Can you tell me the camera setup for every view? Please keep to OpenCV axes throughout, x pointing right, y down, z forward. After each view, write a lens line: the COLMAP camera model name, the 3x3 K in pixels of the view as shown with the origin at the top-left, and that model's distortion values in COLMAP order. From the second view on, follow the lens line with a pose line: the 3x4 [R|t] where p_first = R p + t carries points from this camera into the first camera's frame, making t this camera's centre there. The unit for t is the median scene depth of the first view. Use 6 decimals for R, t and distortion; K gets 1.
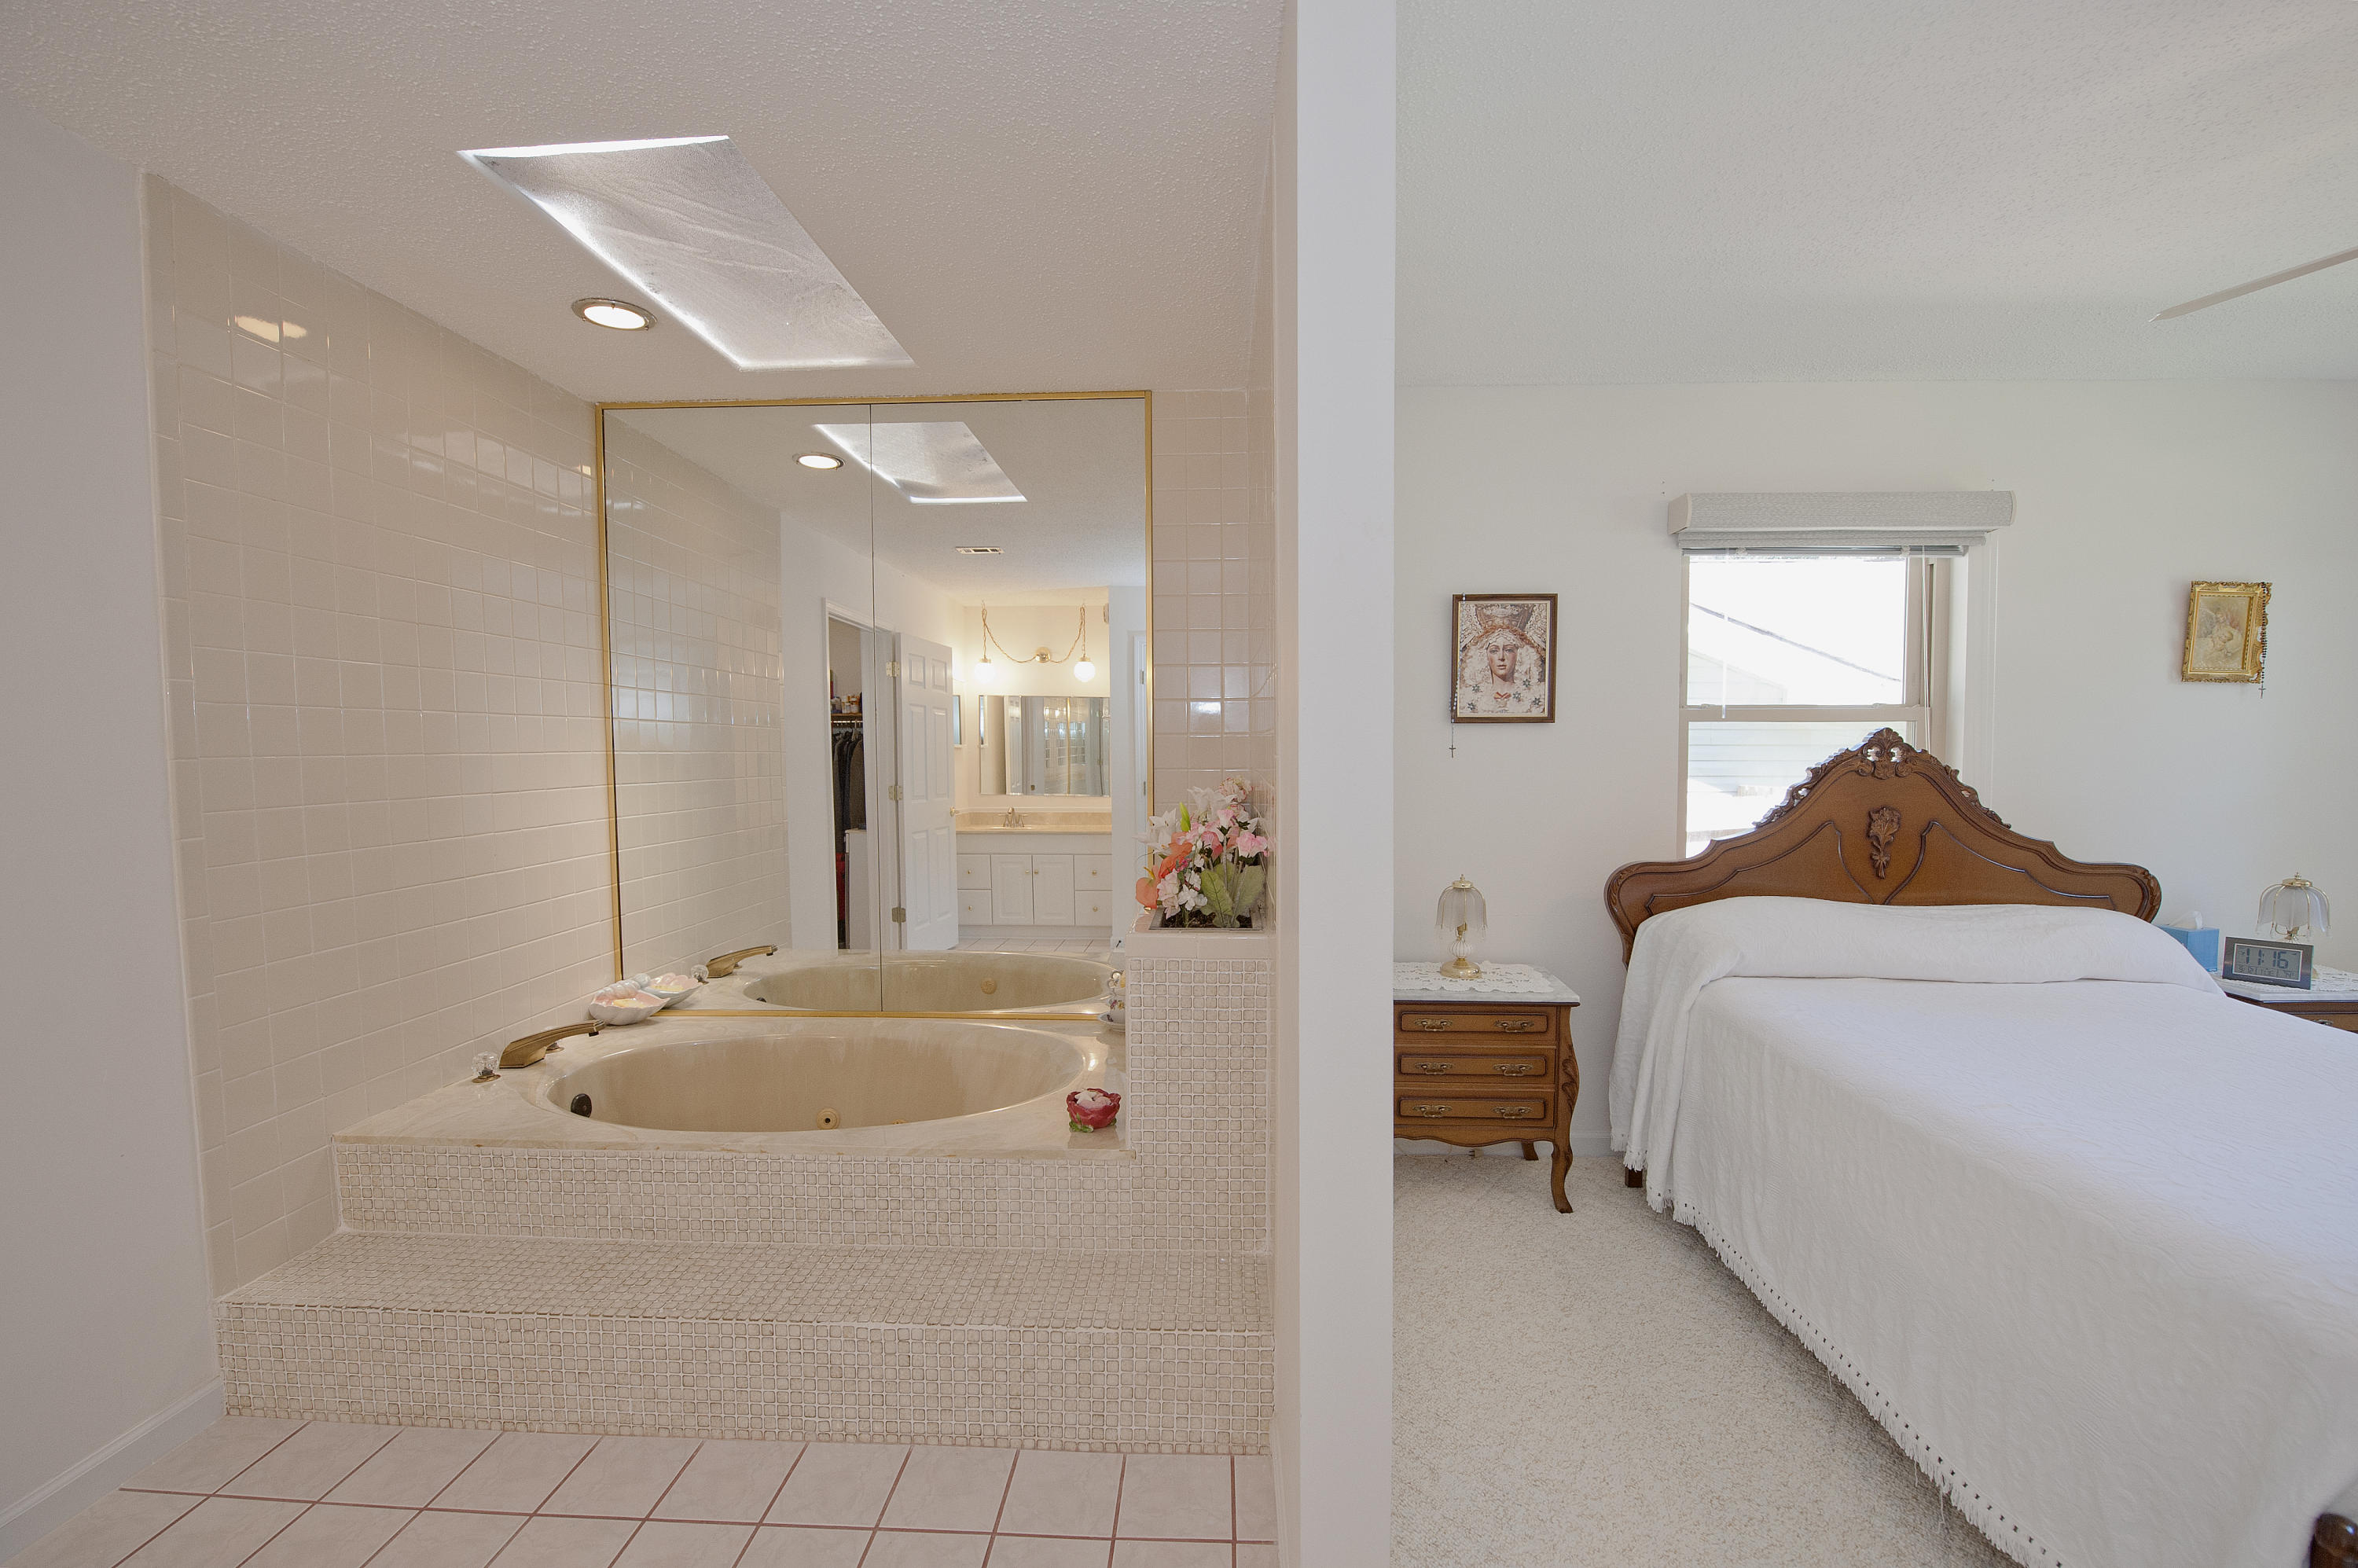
lens RADIAL K [[943.5, 0, 1175.9], [0, 943.5, 793.6], [0, 0, 1]] dist [-0.017644, -0.000210]
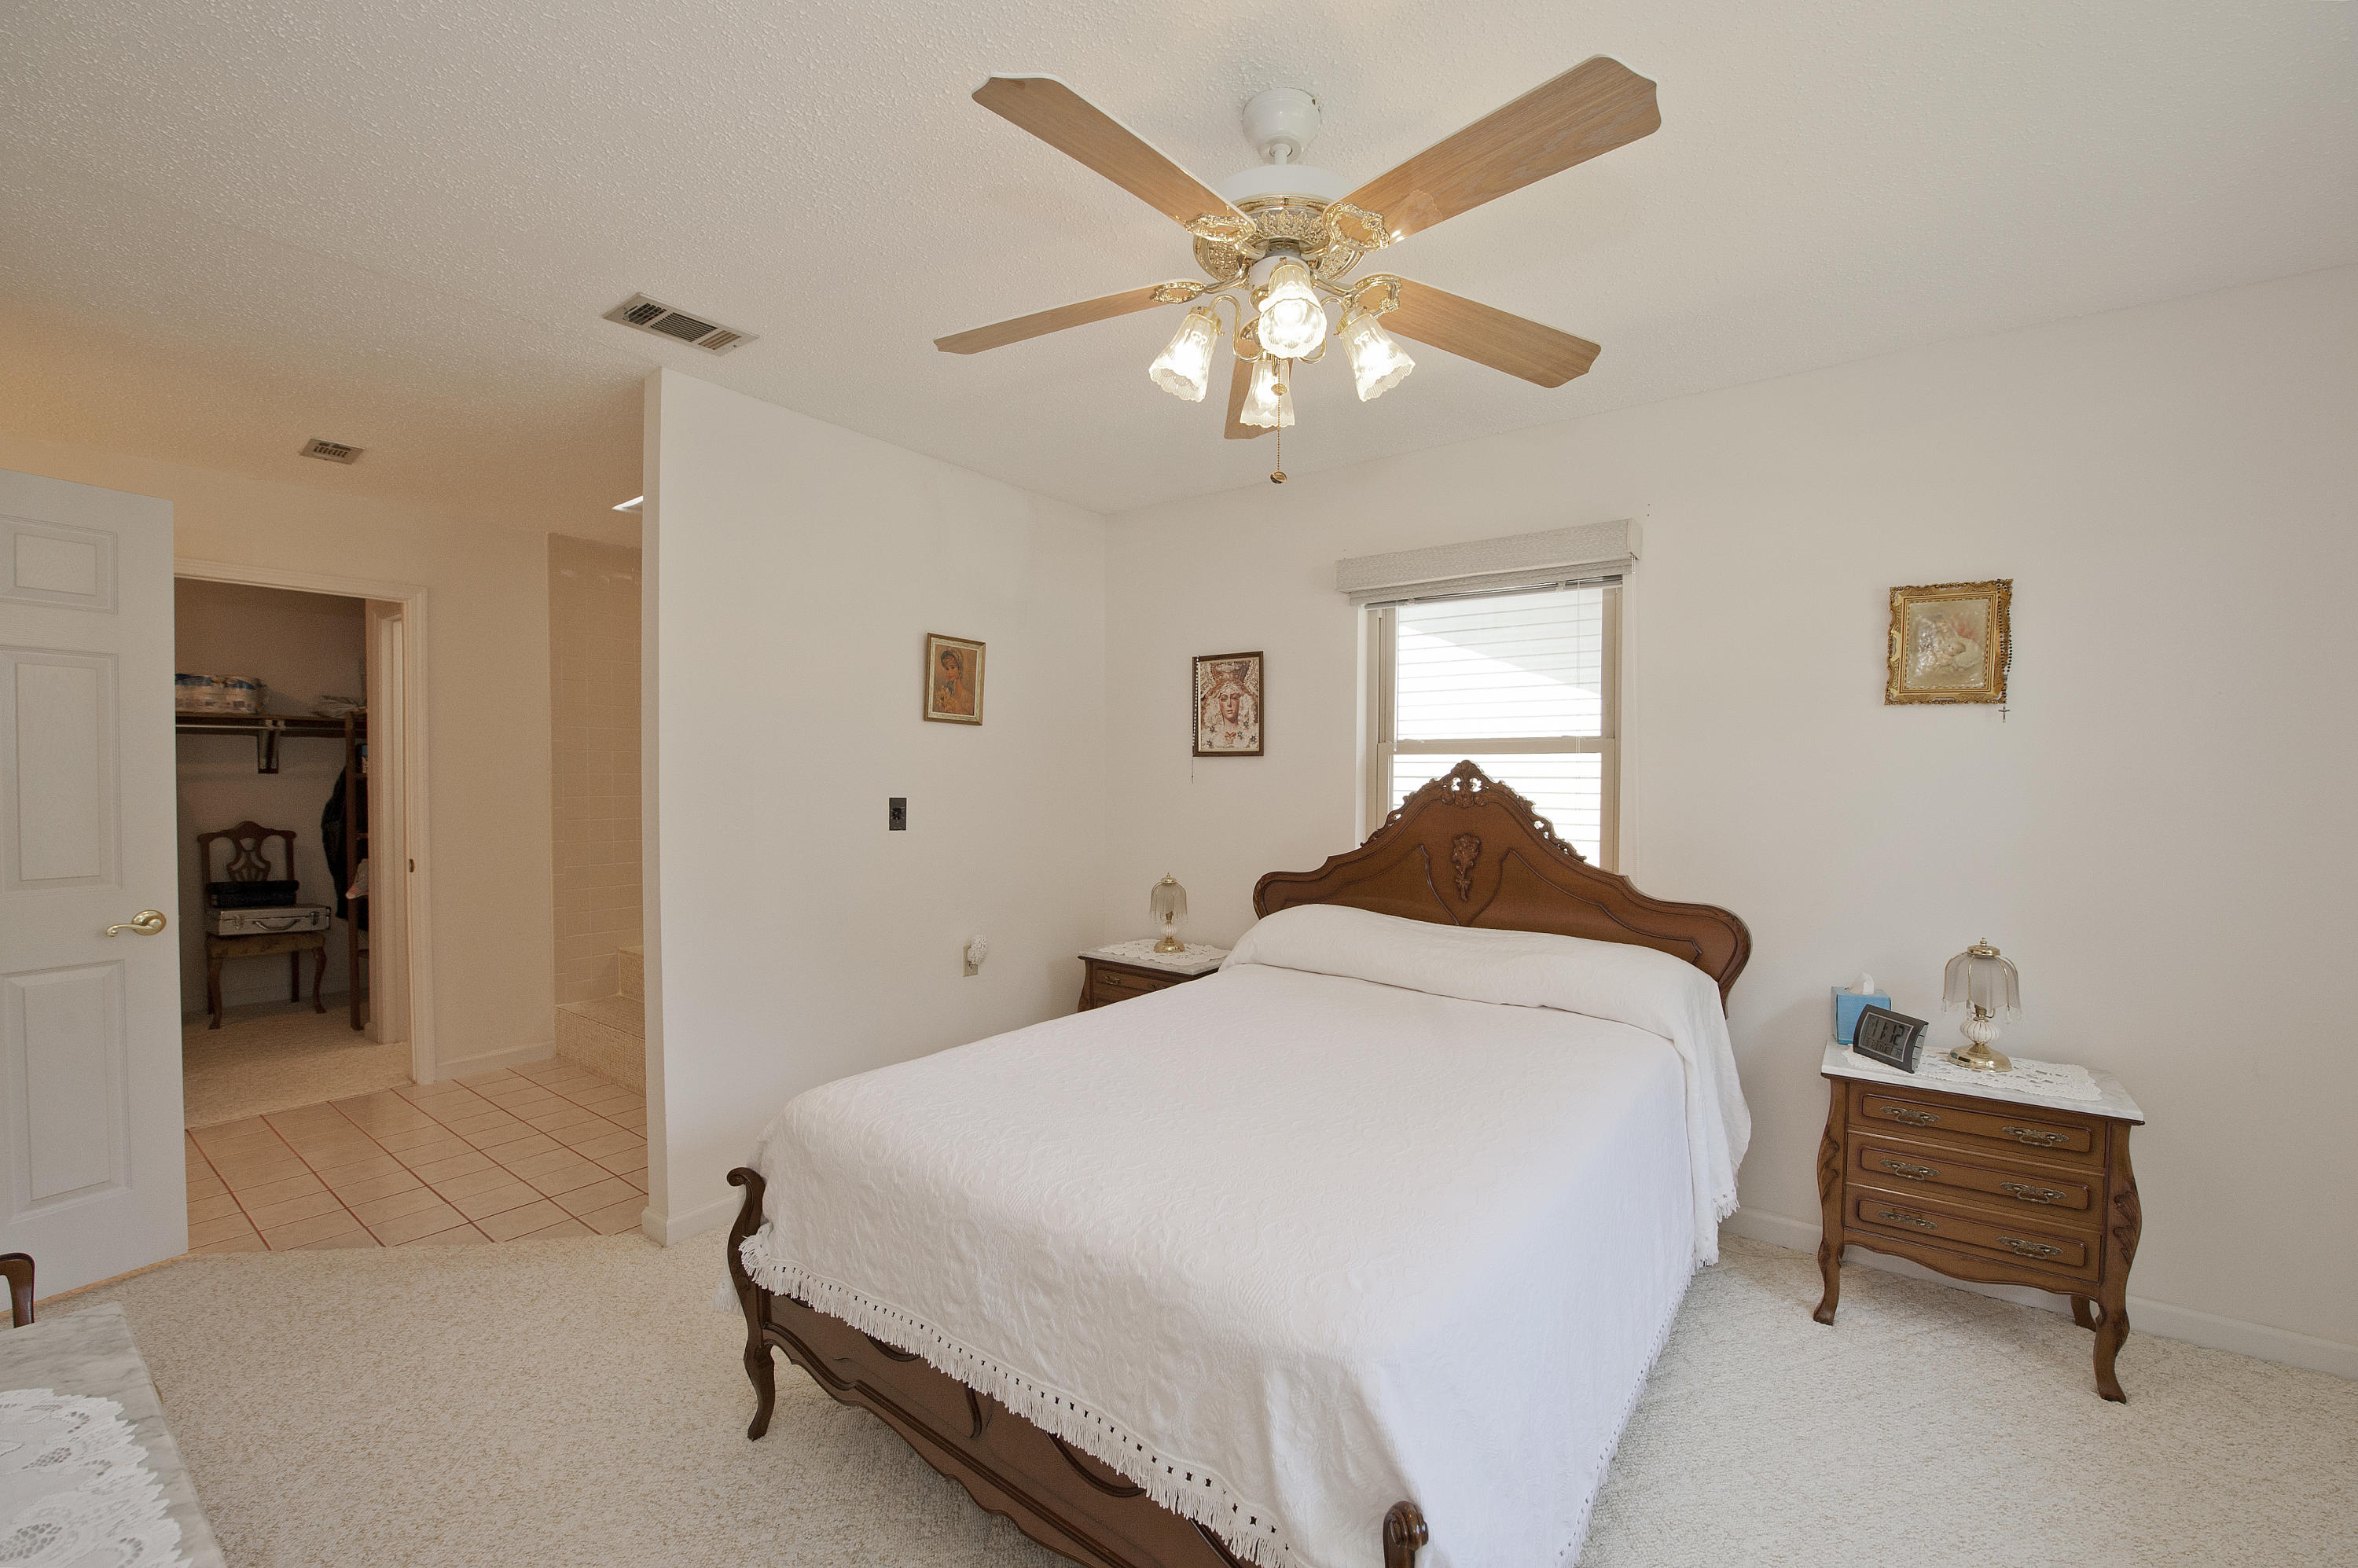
lens RADIAL K [[906.4, 0, 1179.0], [0, 906.4, 784.0], [0, 0, 1]] dist [-0.021010, -0.000223]
pose [[0.844693, 0.012334, -0.535110, 0.938494], [-0.032747, 0.999053, -0.028664, -0.001813], [0.534249, 0.041735, 0.844296, -0.049727]]
